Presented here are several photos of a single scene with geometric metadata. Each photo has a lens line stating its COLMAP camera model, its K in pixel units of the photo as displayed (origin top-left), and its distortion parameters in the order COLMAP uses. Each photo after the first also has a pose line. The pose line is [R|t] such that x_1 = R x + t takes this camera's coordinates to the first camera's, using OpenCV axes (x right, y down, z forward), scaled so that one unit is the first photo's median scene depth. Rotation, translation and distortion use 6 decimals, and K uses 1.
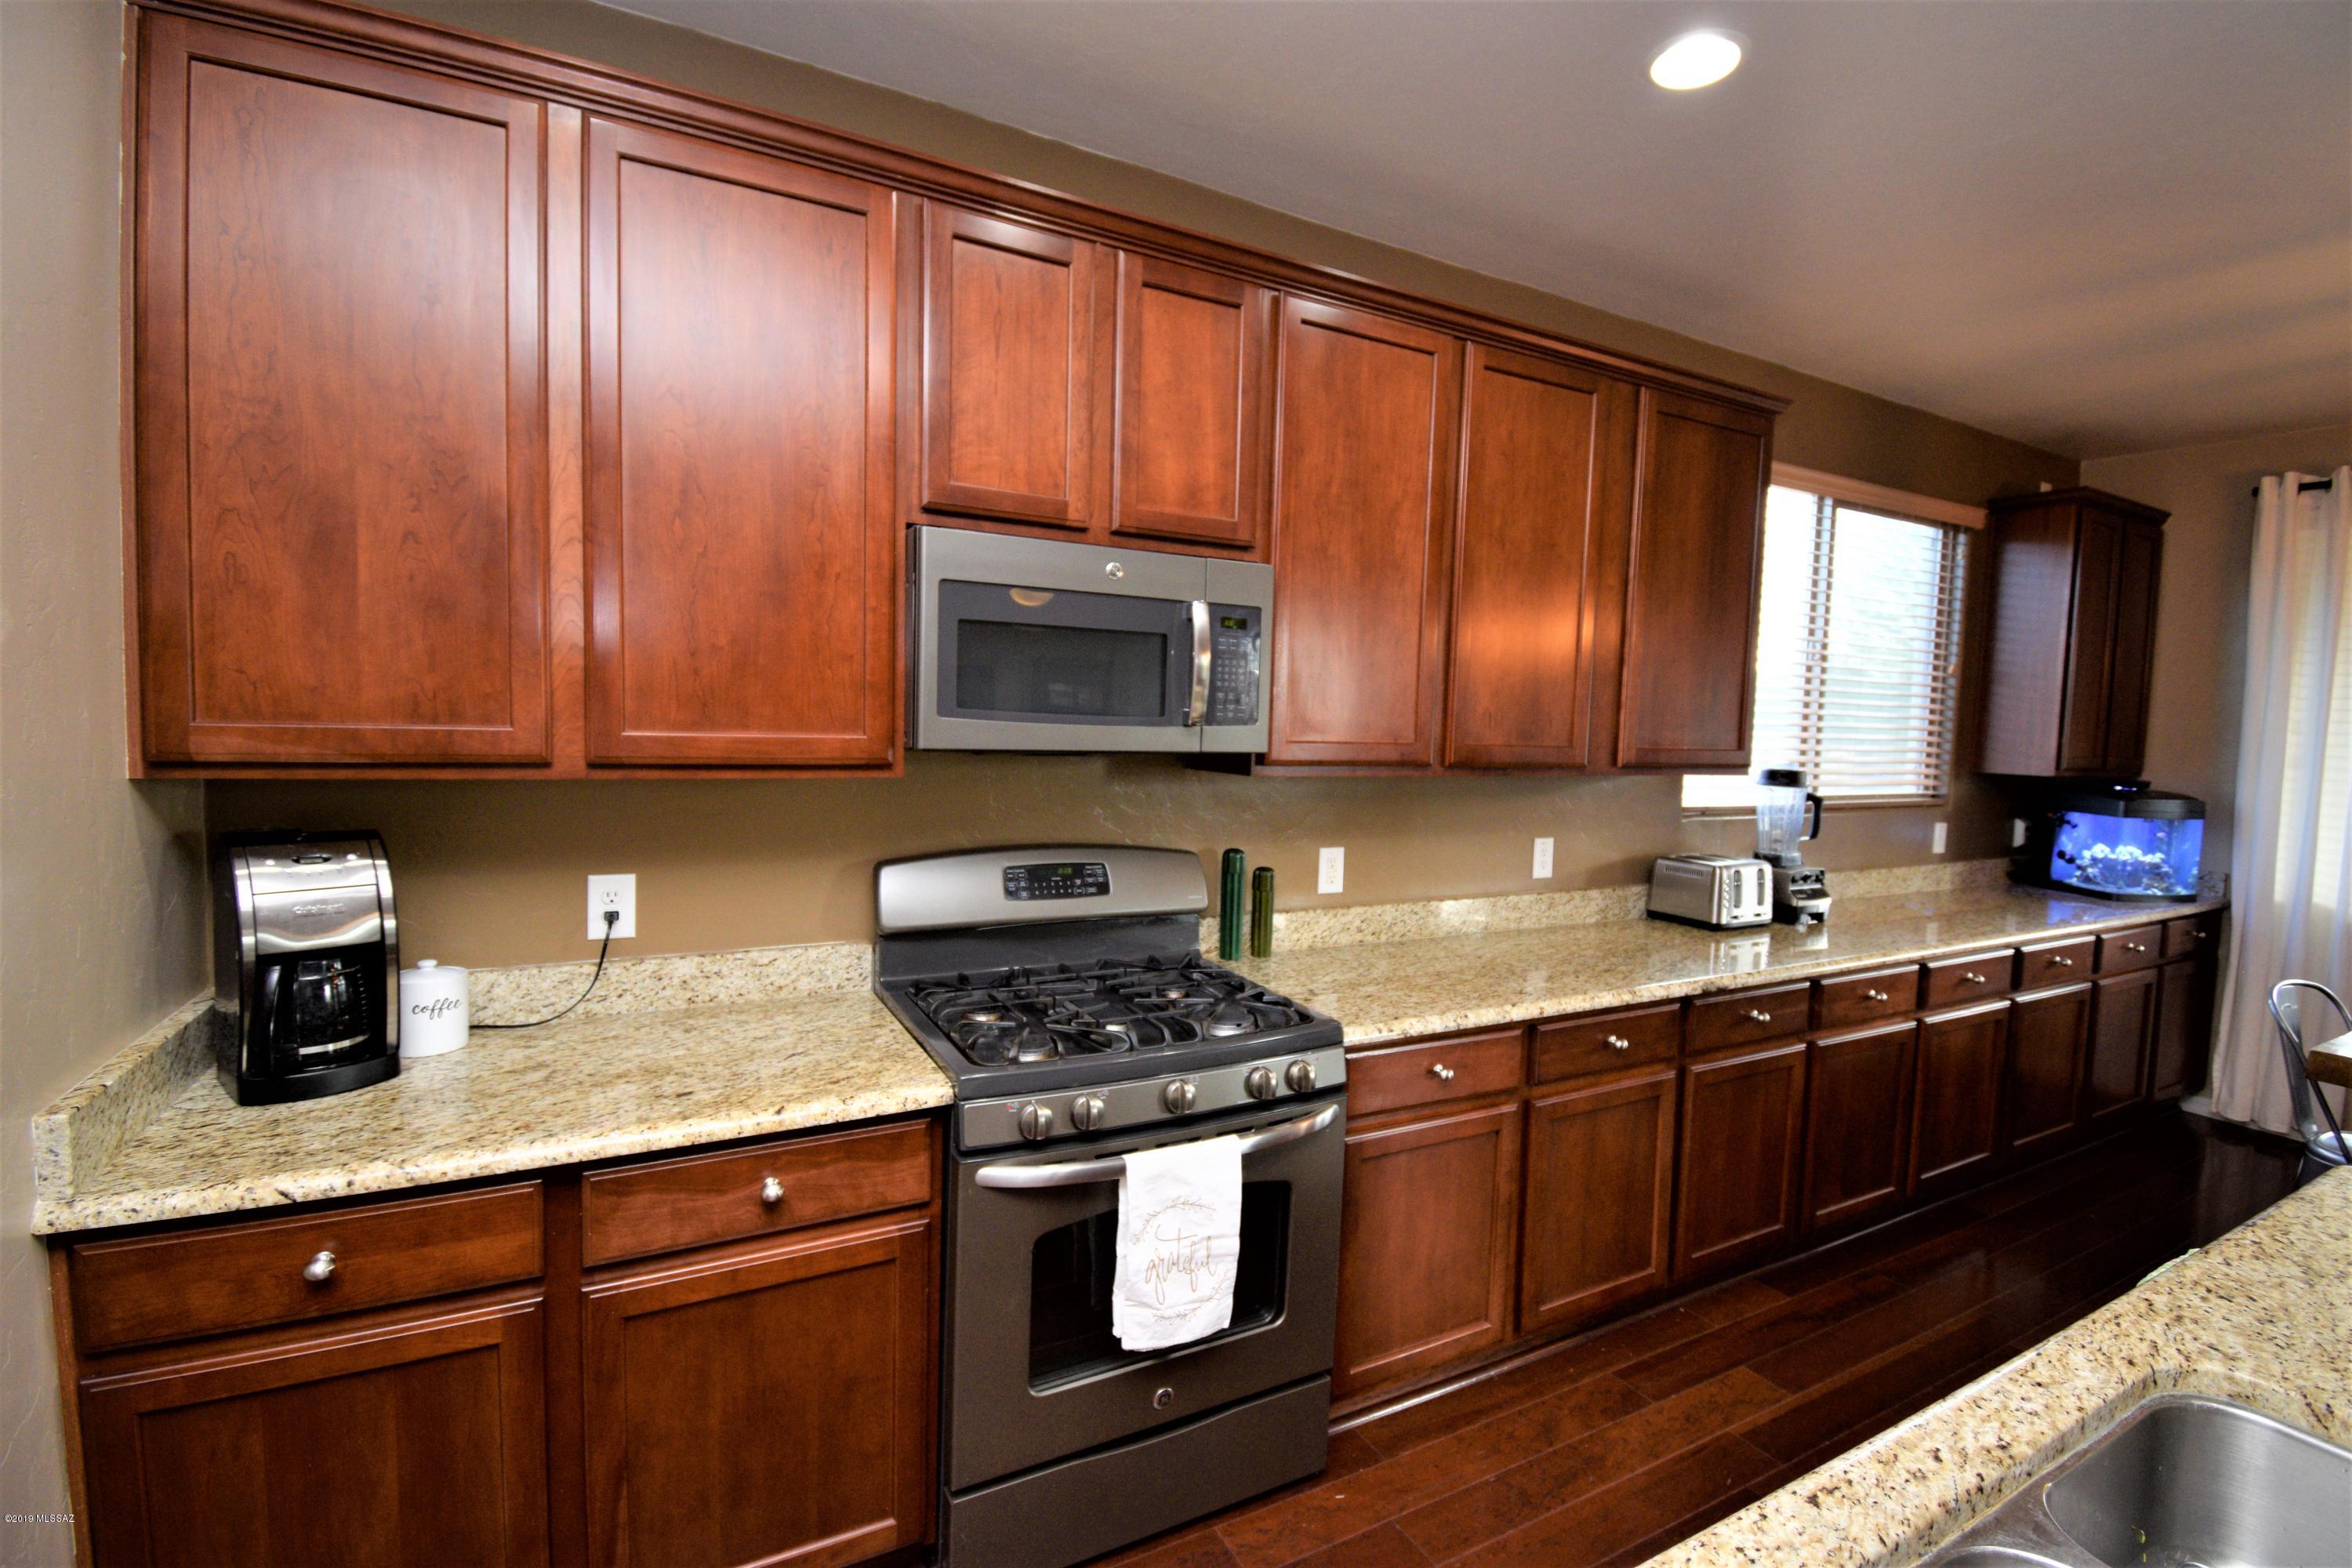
lens RADIAL K [[1023.6, 0, 1189.2], [0, 1023.6, 787.2], [0, 0, 1]] dist [0.019262, -0.026475]
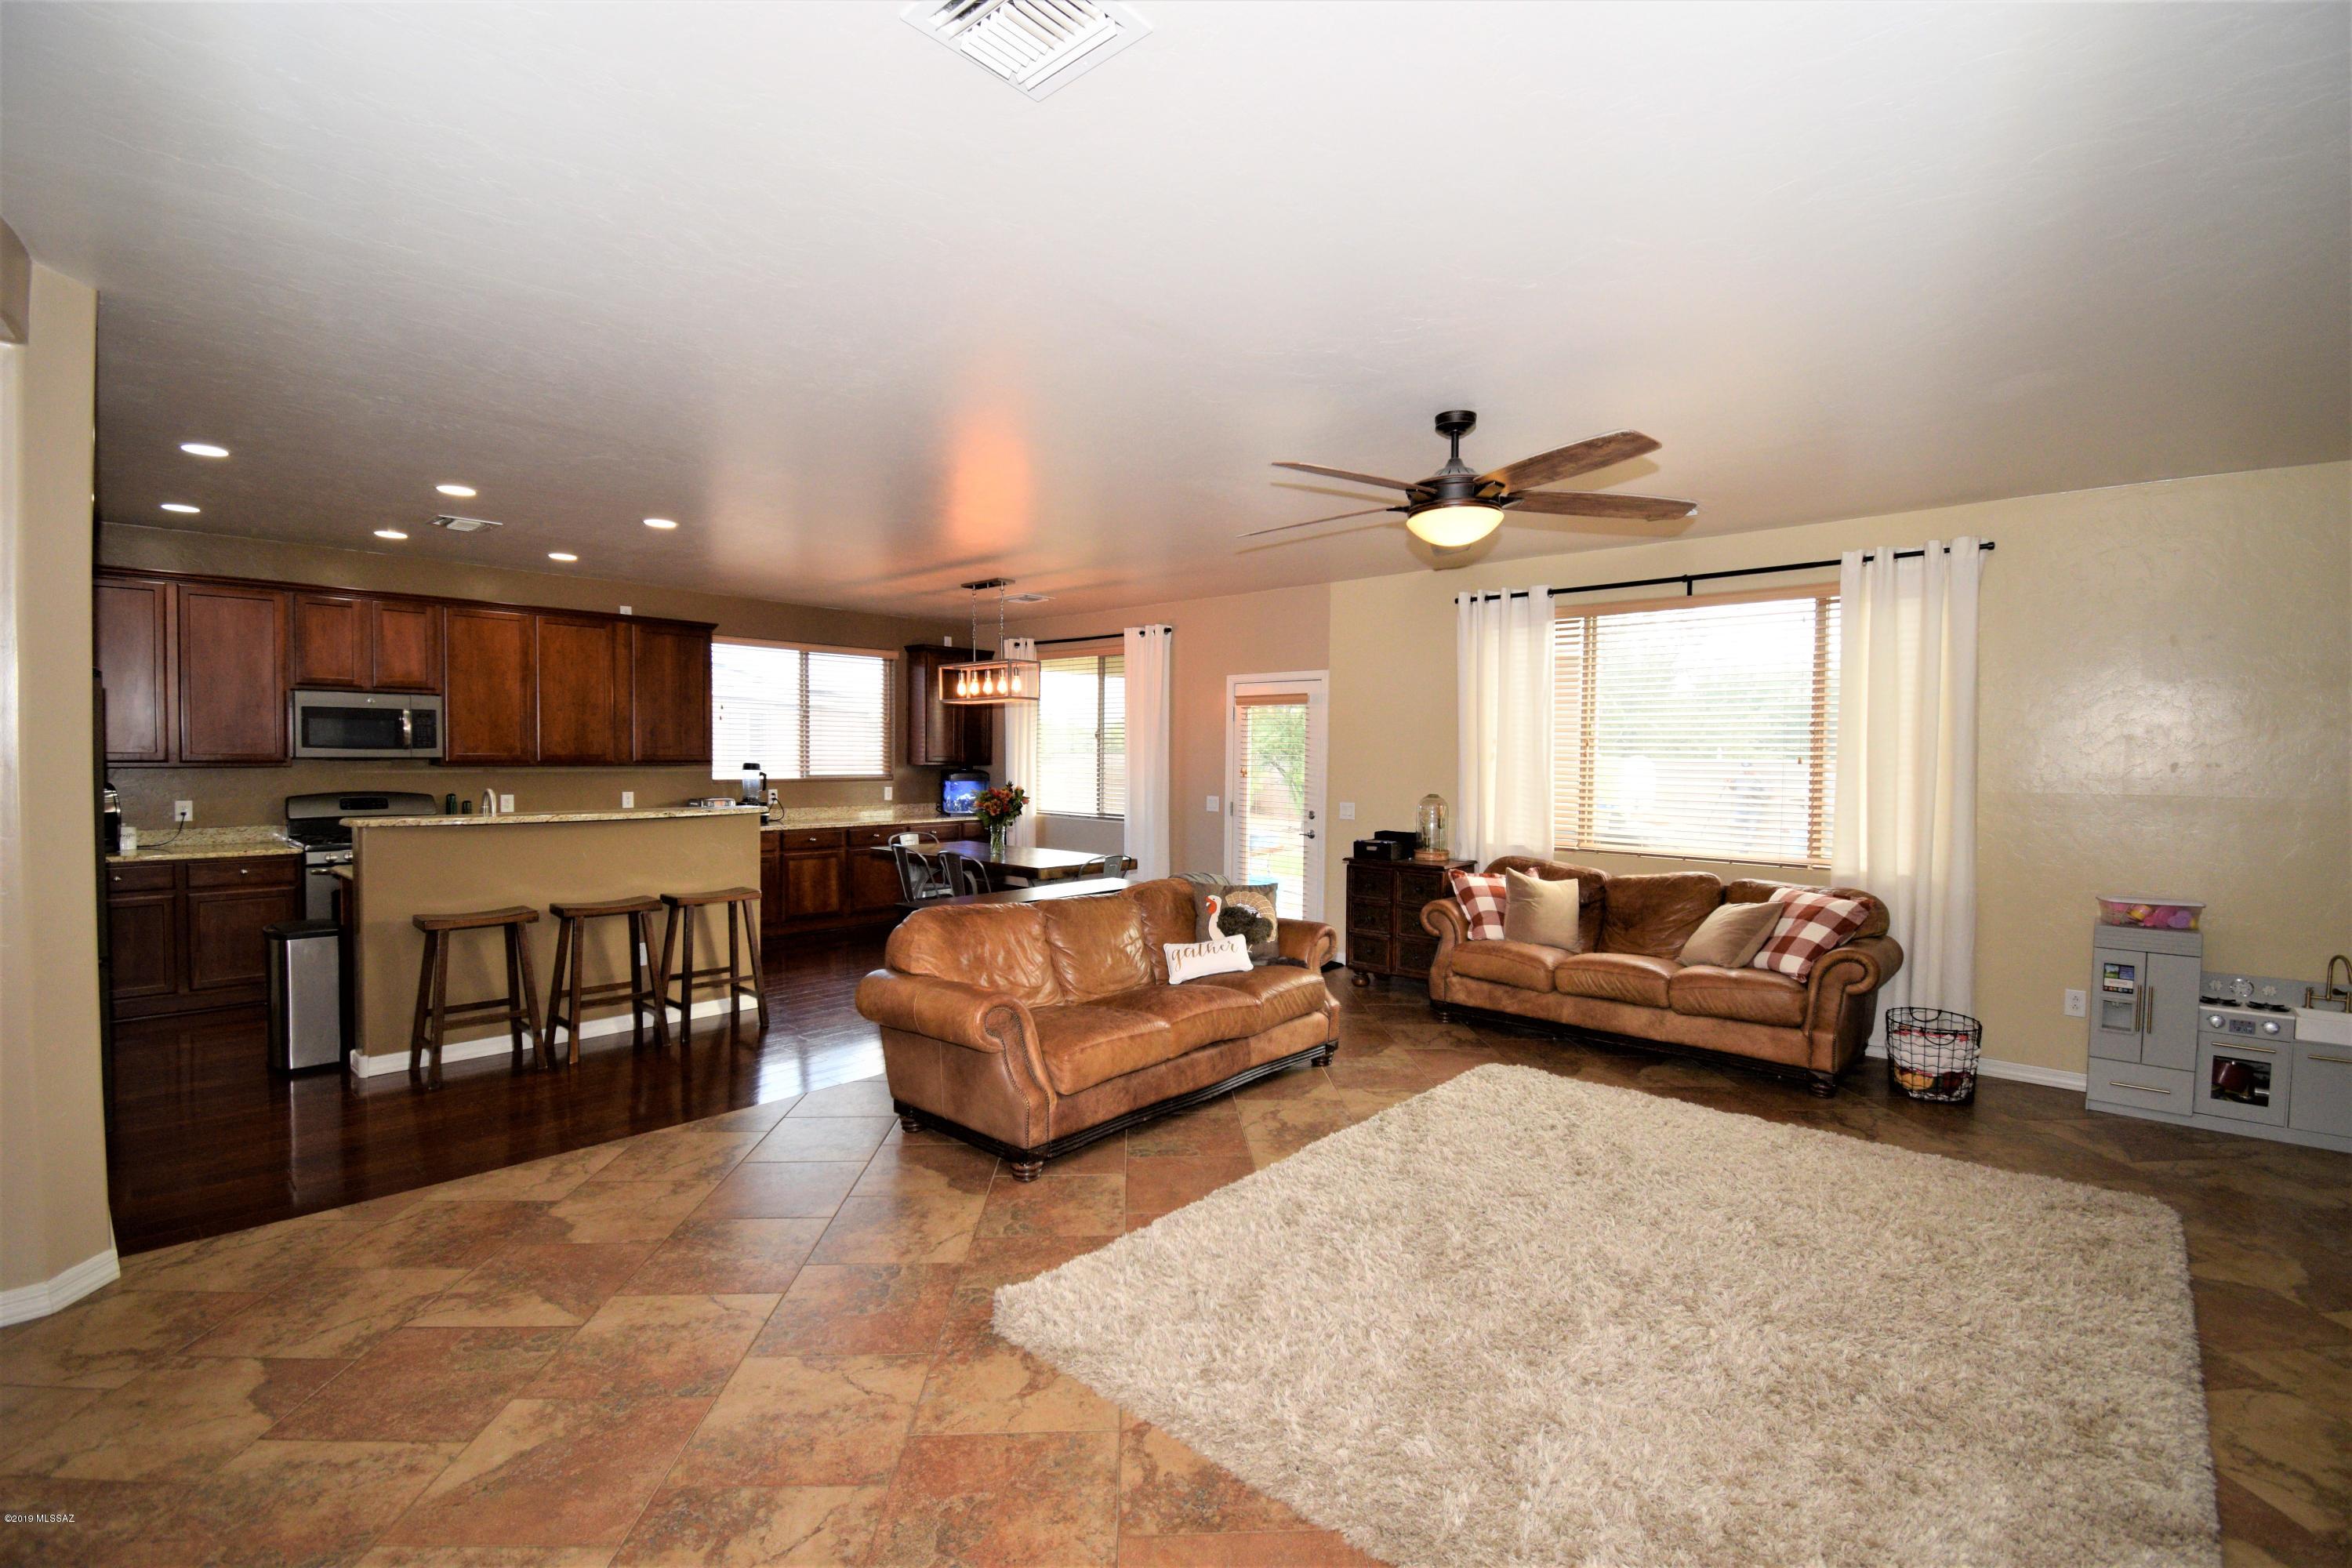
lens RADIAL K [[1023.6, 0, 1189.2], [0, 1023.6, 787.2], [0, 0, 1]] dist [0.019262, -0.026475]
pose [[0.942681, -0.032698, 0.332090, 1.176501], [0.041906, 0.998909, -0.020600, 0.215483], [-0.331054, 0.033336, 0.943023, -2.660556]]
